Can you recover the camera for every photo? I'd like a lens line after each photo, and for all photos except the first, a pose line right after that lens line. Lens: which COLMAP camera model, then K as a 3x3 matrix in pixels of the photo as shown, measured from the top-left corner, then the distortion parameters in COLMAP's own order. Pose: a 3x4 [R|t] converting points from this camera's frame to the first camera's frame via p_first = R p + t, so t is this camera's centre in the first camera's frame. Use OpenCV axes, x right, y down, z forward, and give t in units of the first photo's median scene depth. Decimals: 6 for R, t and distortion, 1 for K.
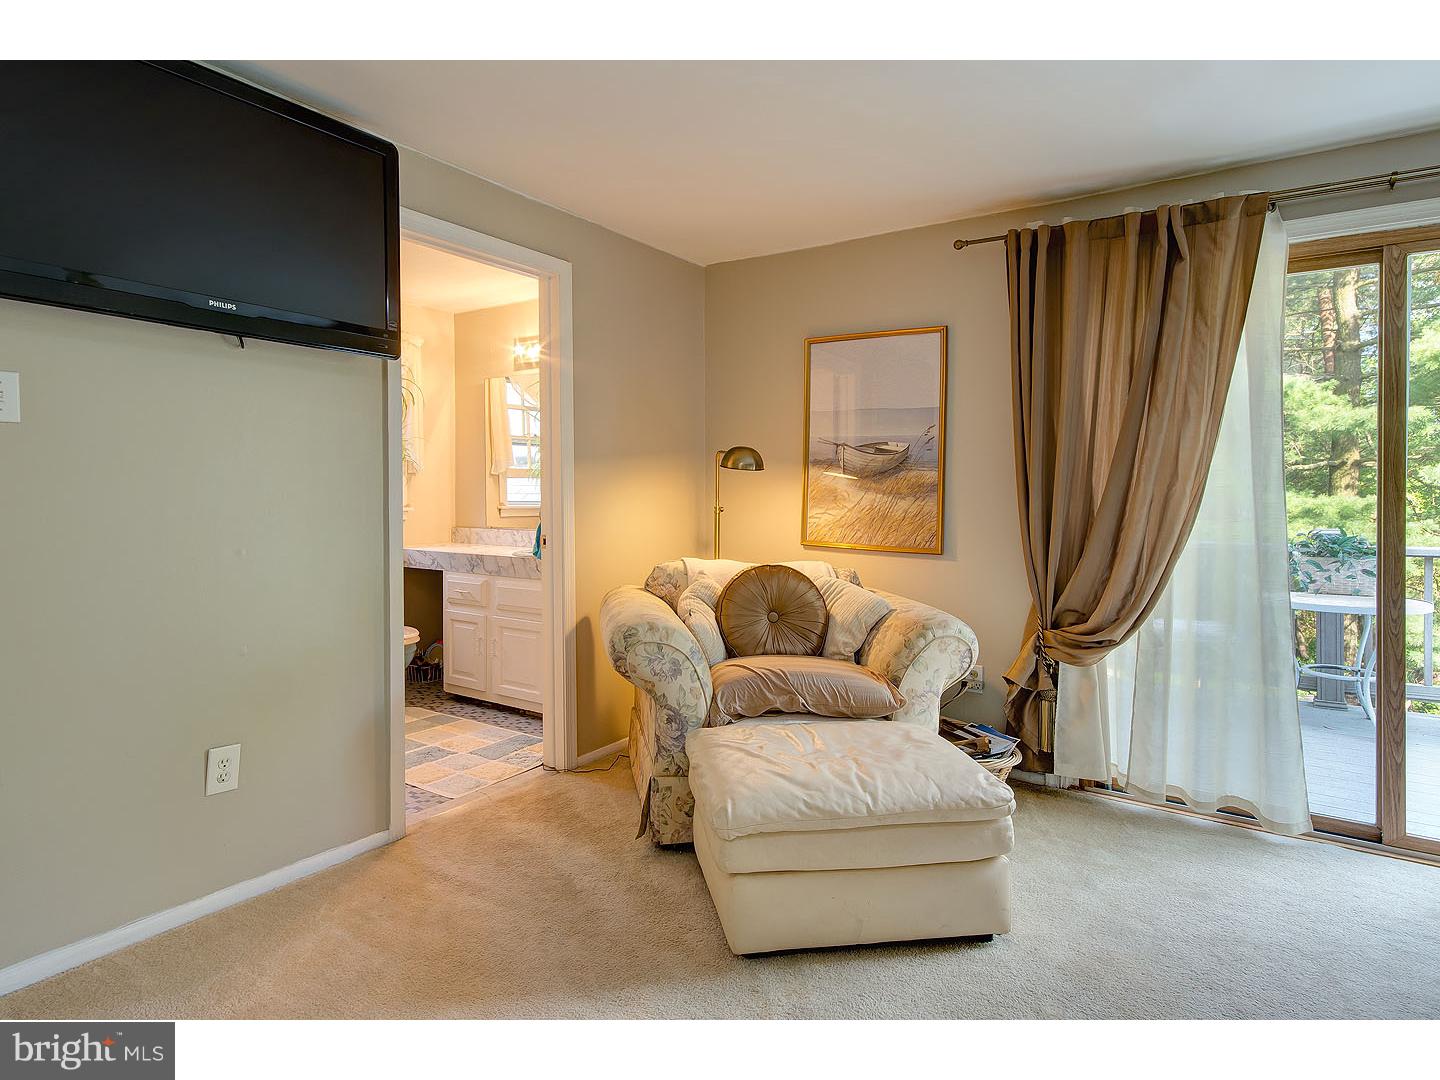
lens RADIAL K [[818.2, 0, 720.0], [0, 818.2, 540.0], [0, 0, 1]] dist [0.004382, 0.000160]
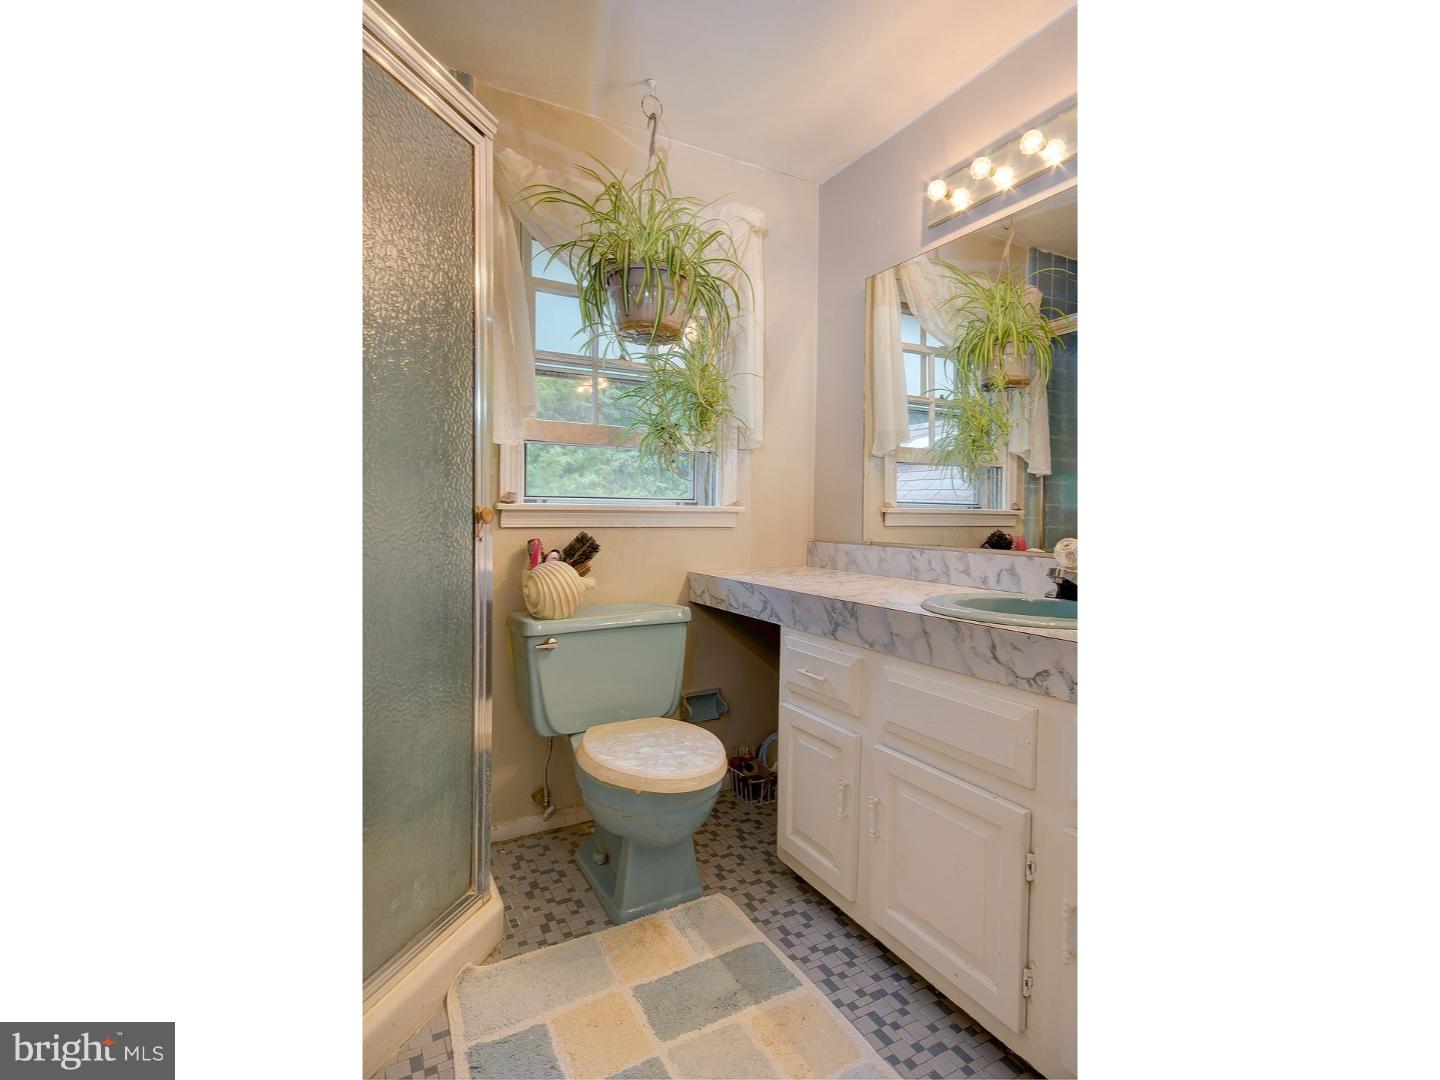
lens RADIAL K [[671.1, 0, 720.0], [0, 671.1, 540.0], [0, 0, 1]] dist [0.000063, 0.000002]
pose [[0.886311, 0.015712, -0.462824, -0.186924], [-0.022362, 0.999710, -0.008884, -0.013113], [0.462551, 0.018224, 0.886405, 0.640740]]
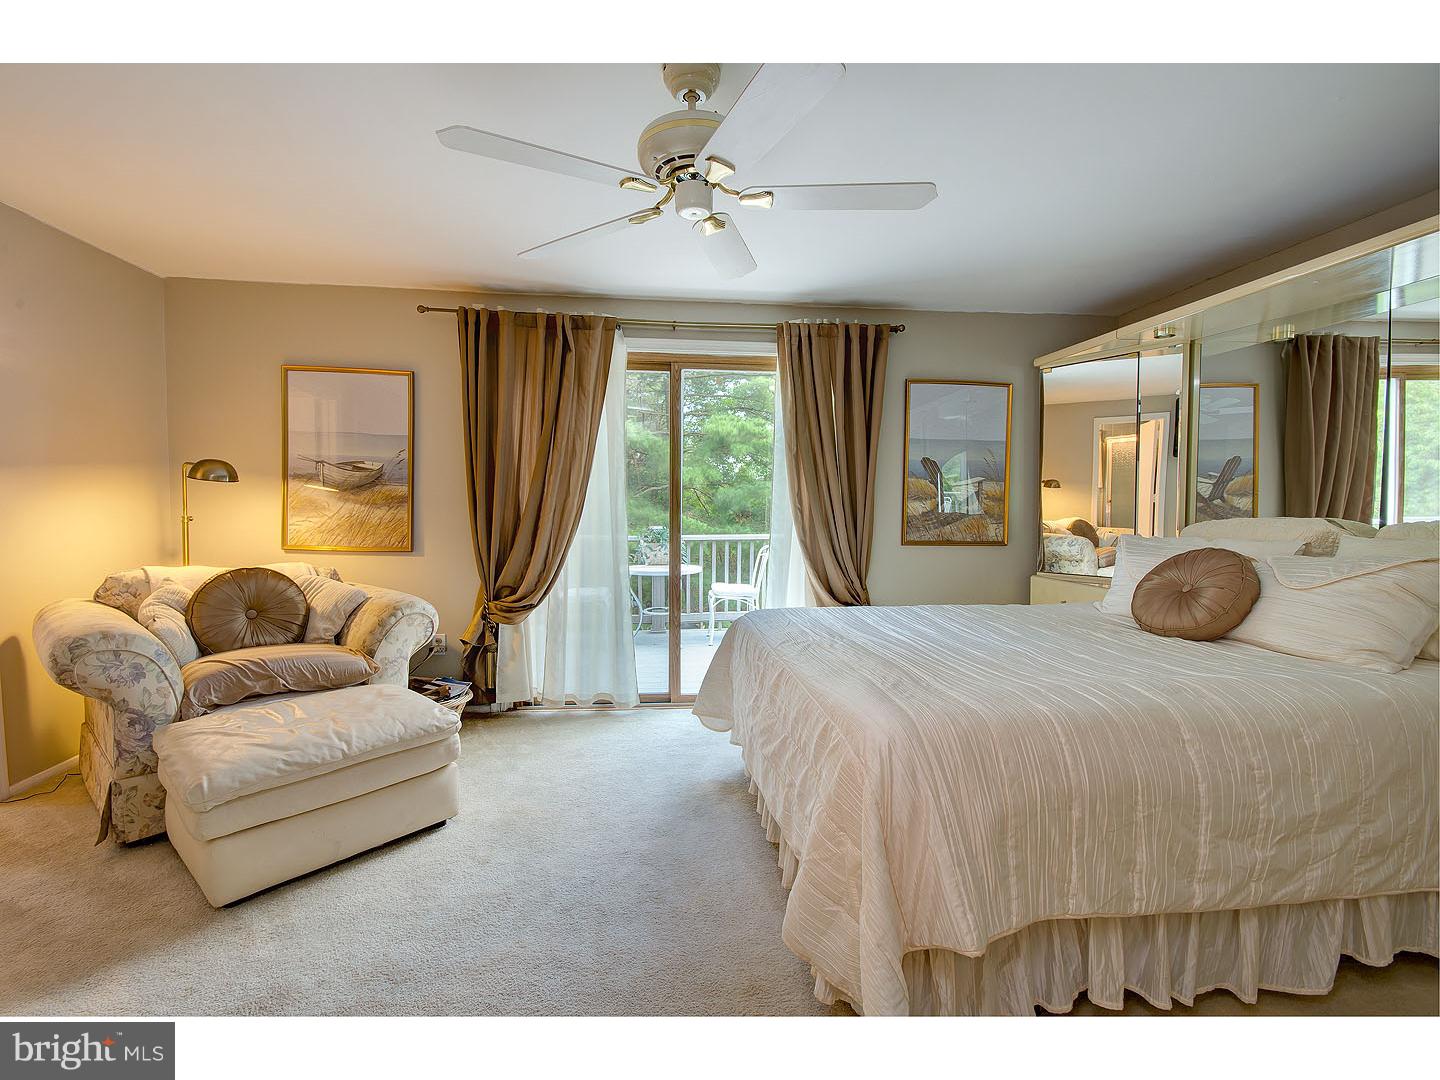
lens RADIAL K [[663.7, 0, 720.0], [0, 663.7, 540.0], [0, 0, 1]] dist [0.024820, -0.024552]
pose [[0.785467, -0.026329, 0.618343, 0.007267], [0.030956, 0.999516, 0.003237, 0.011480], [-0.618129, 0.016599, 0.785902, -0.118082]]
